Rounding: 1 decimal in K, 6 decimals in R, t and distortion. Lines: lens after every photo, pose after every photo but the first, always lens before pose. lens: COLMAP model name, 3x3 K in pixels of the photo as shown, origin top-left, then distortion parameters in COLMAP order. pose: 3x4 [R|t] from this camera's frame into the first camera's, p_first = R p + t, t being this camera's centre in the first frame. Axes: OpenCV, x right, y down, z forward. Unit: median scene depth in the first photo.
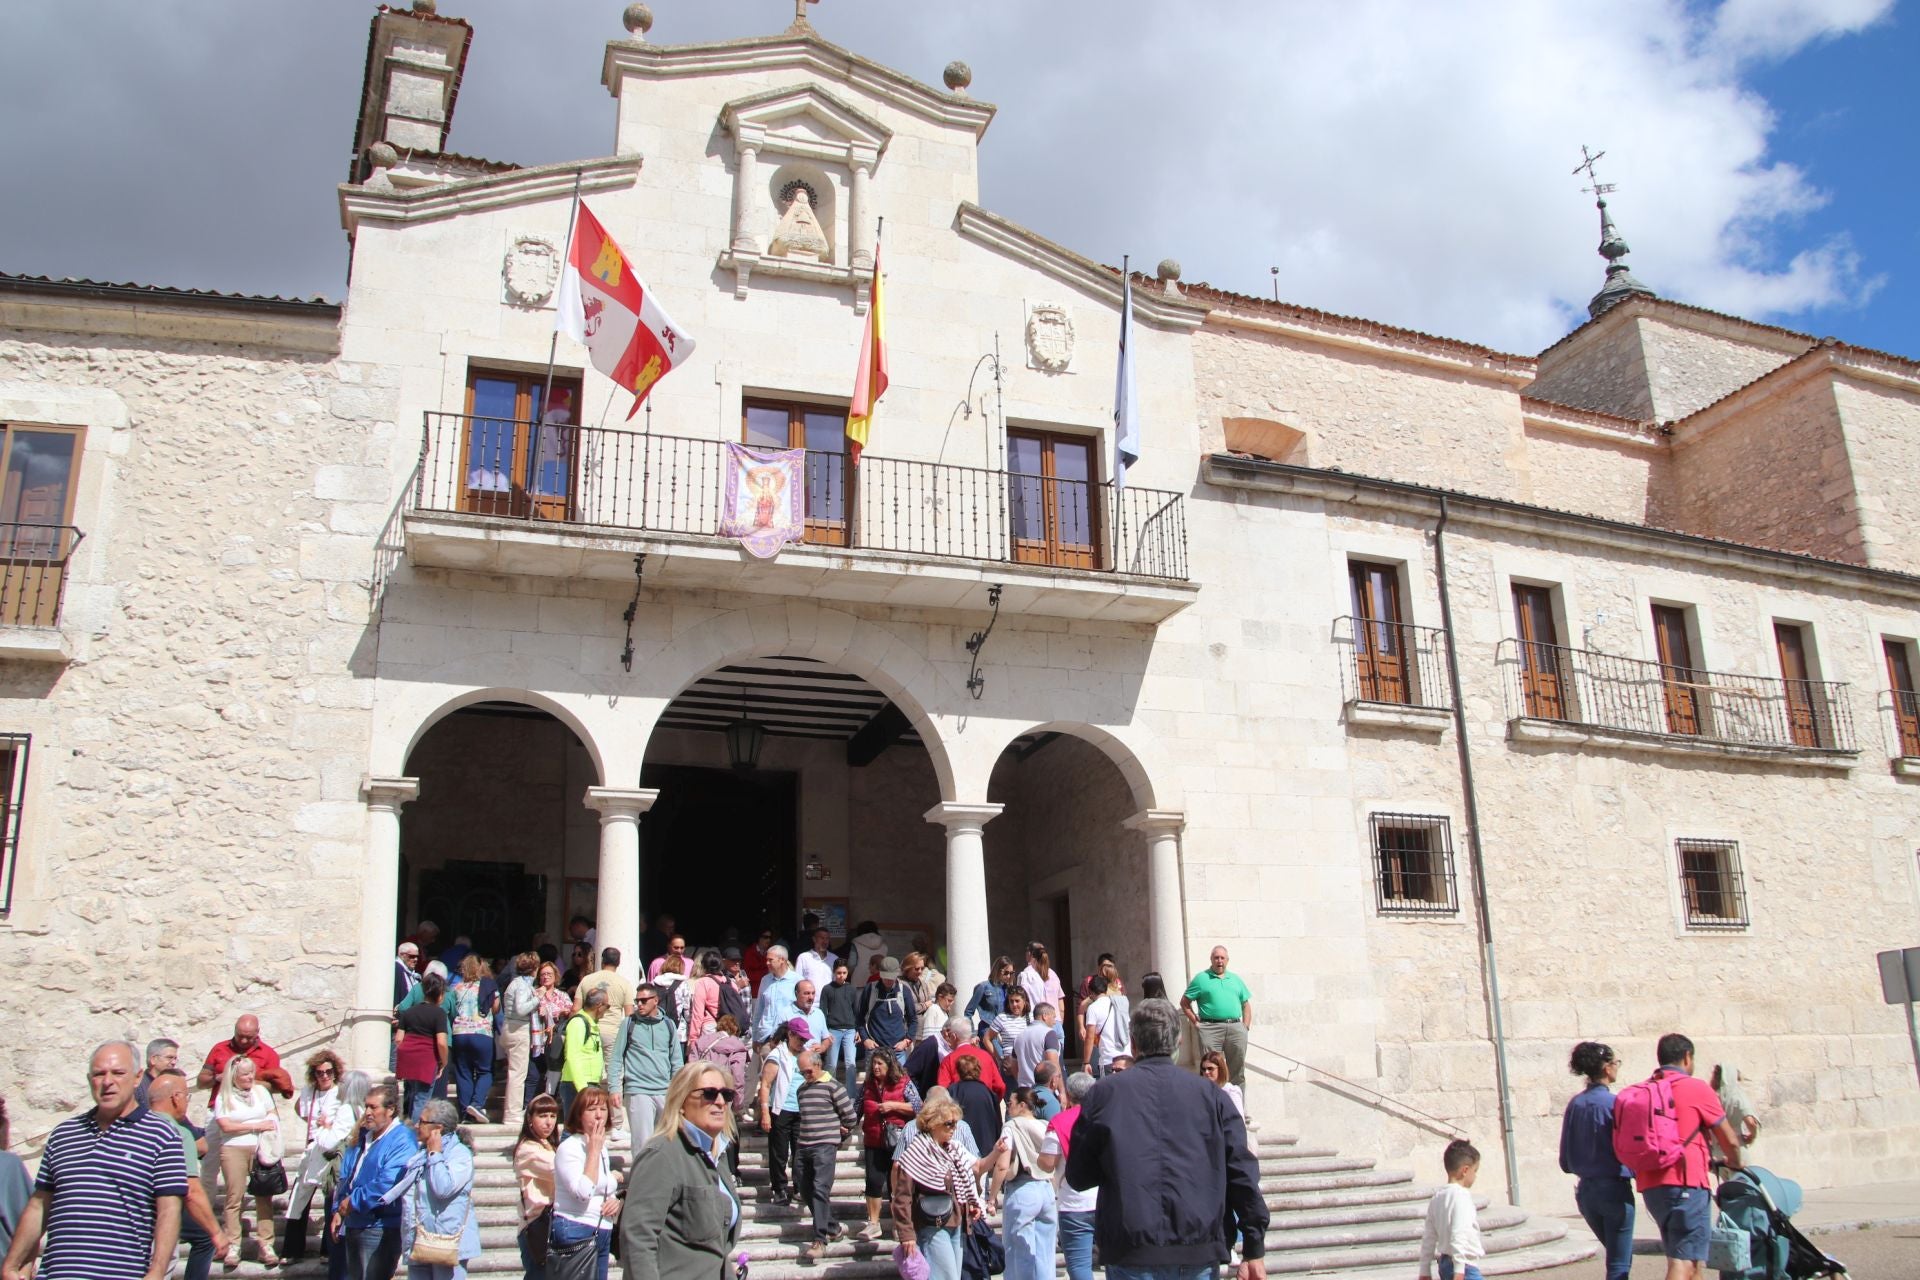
lens RADIAL K [[1631.9, 0, 995.2], [0, 1631.9, 681.6], [0, 0, 1]] dist [-0.179176, 0.130520]
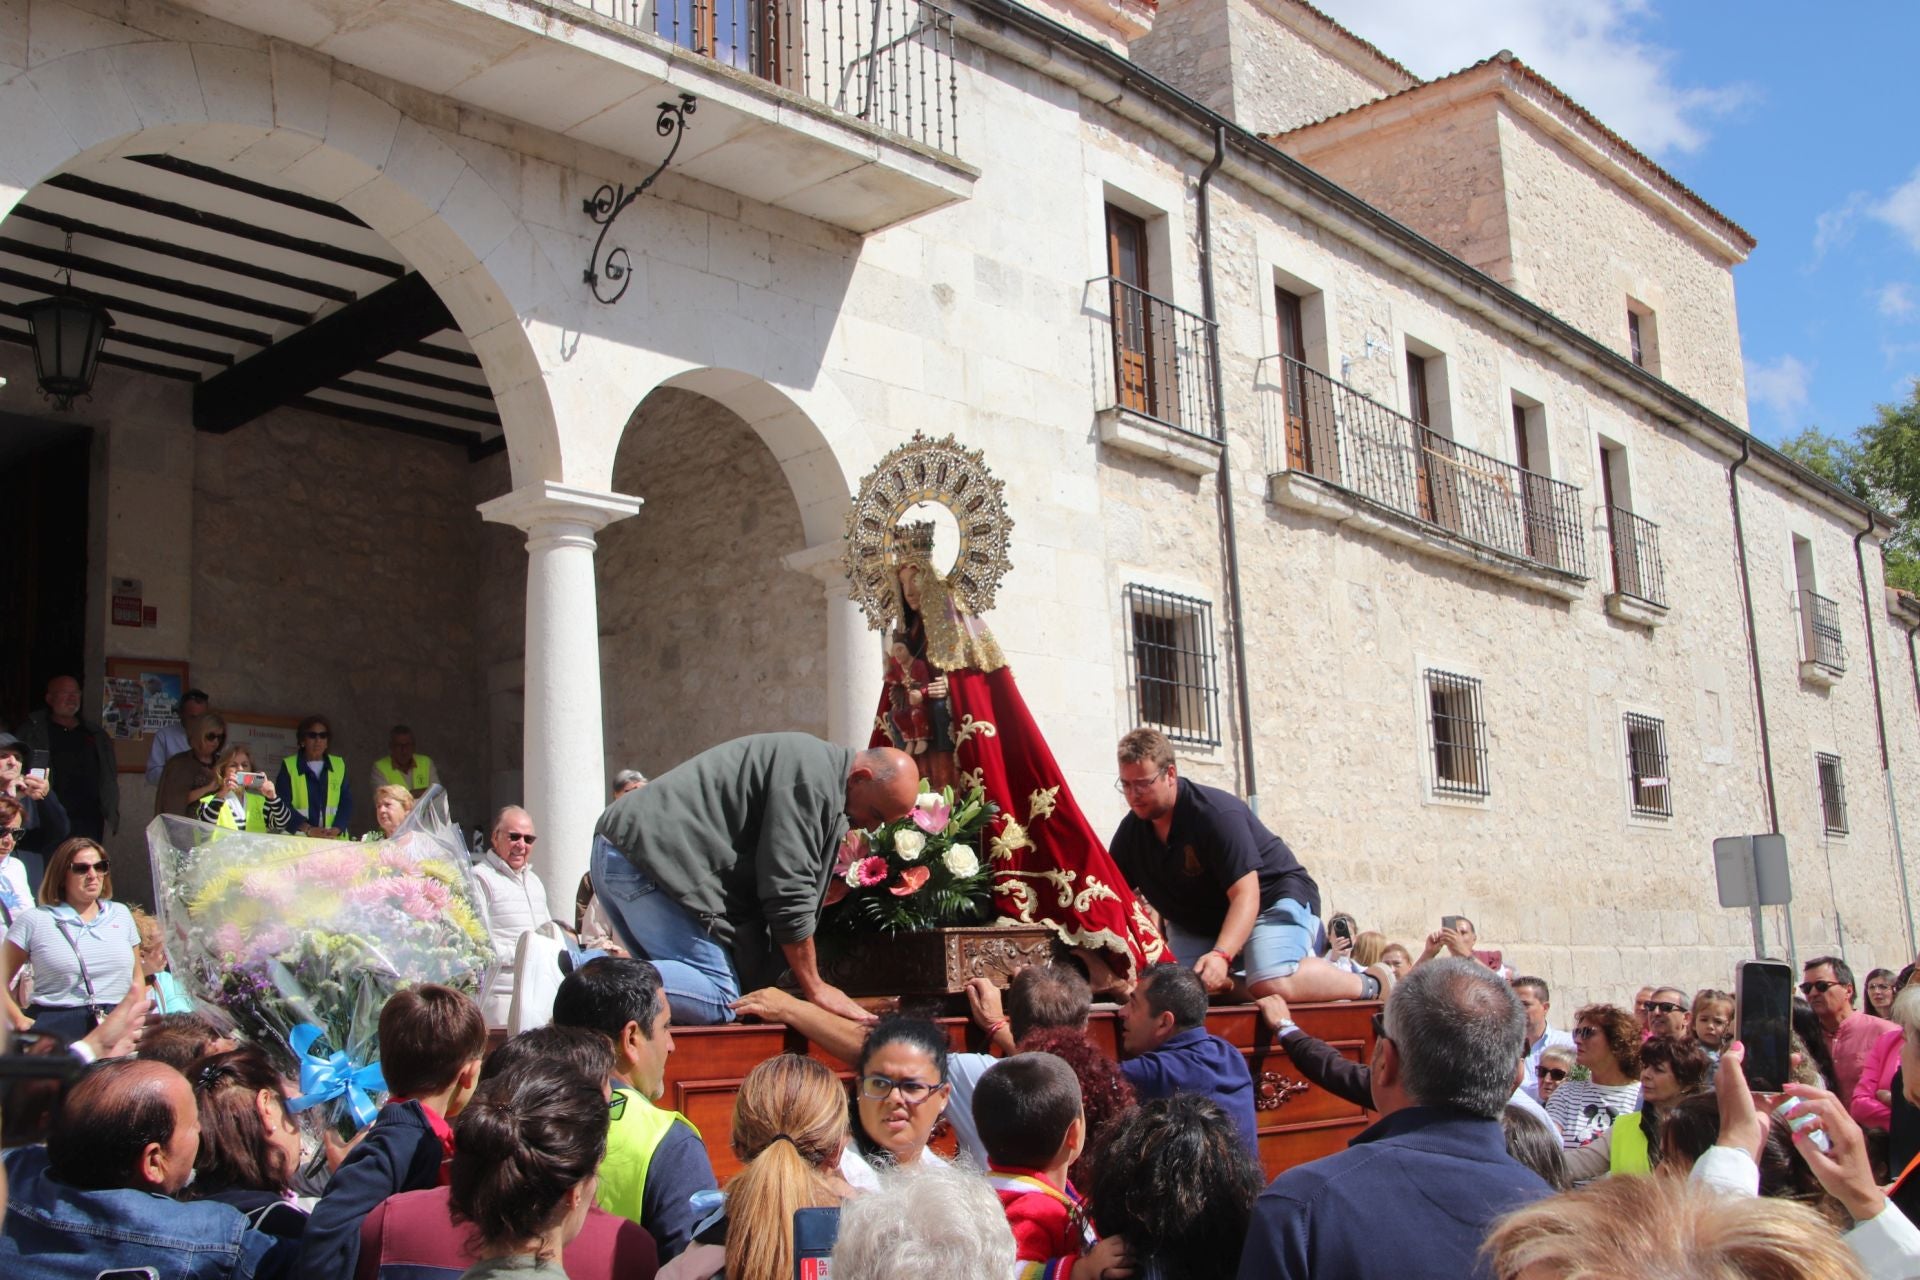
lens RADIAL K [[2028.1, 0, 988.2], [0, 2028.1, 646.0], [0, 0, 1]] dist [-0.067705, 0.159417]
pose [[0.883629, 0.075824, 0.462006, -0.203034], [-0.112133, 0.992353, 0.051600, 0.075562], [-0.454560, -0.097402, 0.885374, 0.328222]]
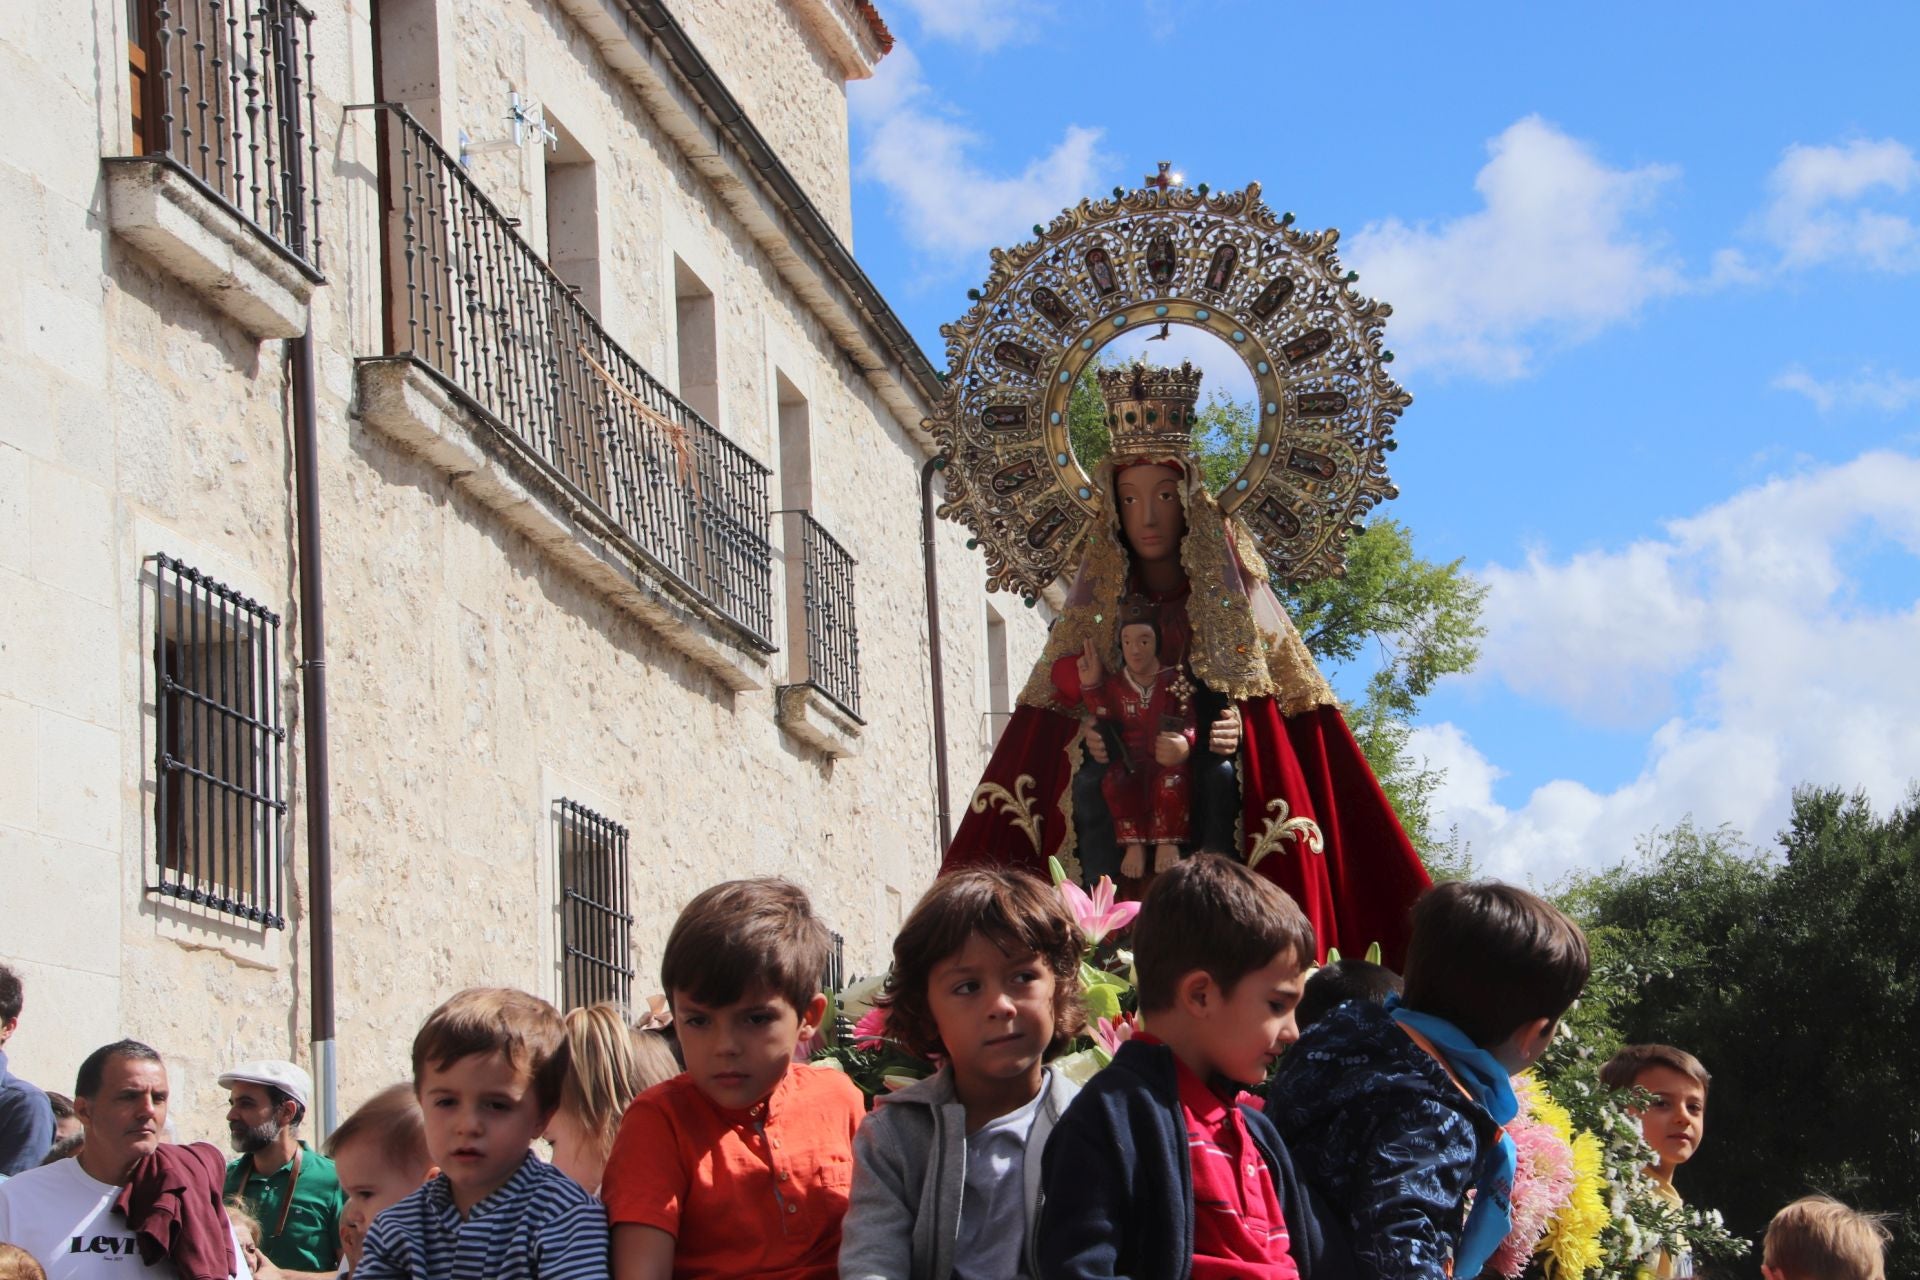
lens RADIAL K [[4078.0, 0, 1056.8], [0, 4078.0, 725.4], [0, 0, 1]] dist [0.521227, 0.099117]
pose [[0.535888, 0.150439, 0.830778, -0.322779], [-0.206834, 0.977405, -0.043574, 0.118519], [-0.818562, -0.148482, 0.554896, 0.478322]]
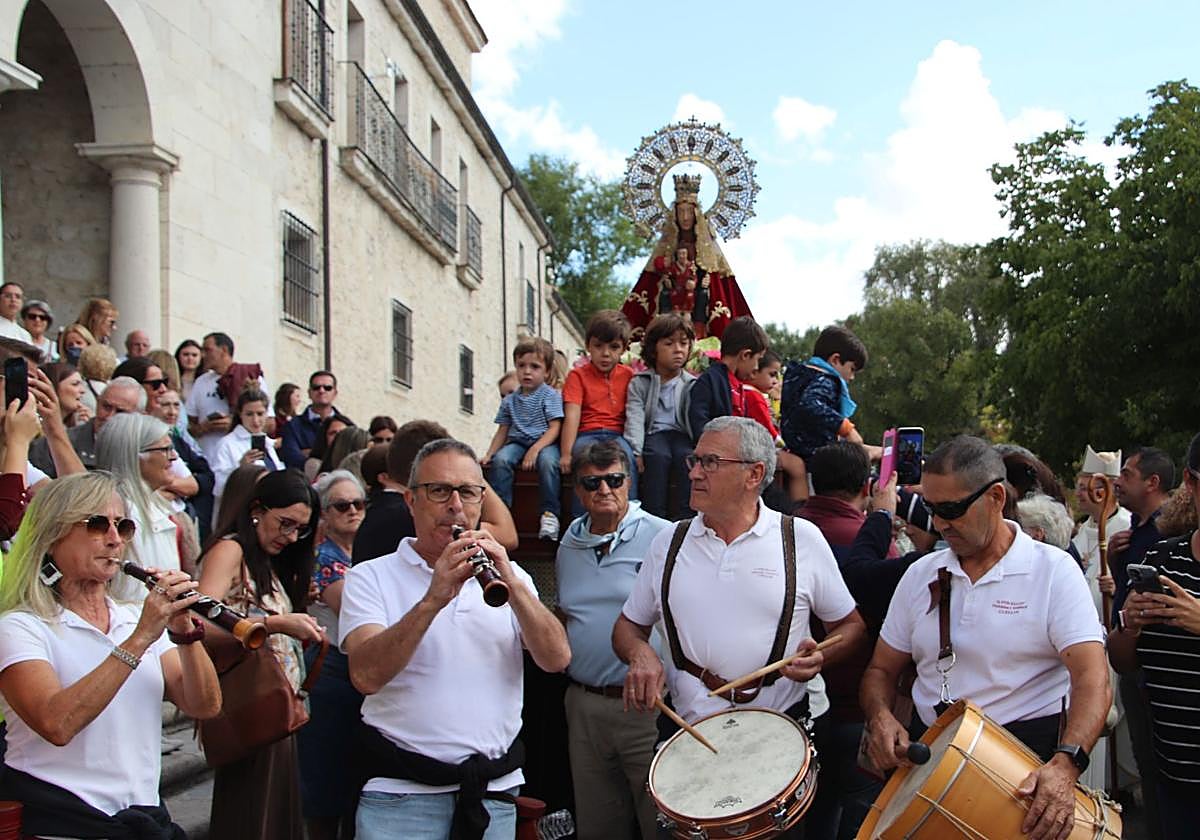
lens RADIAL K [[1464.4, 0, 647.8], [0, 1464.4, 427.3], [0, 0, 1]] dist [-0.003377, 0.306982]
pose [[0.447500, 0.092590, 0.889478, -0.410241], [-0.251573, 0.967493, 0.025856, 0.134849], [-0.858169, -0.235340, 0.456246, 0.466605]]
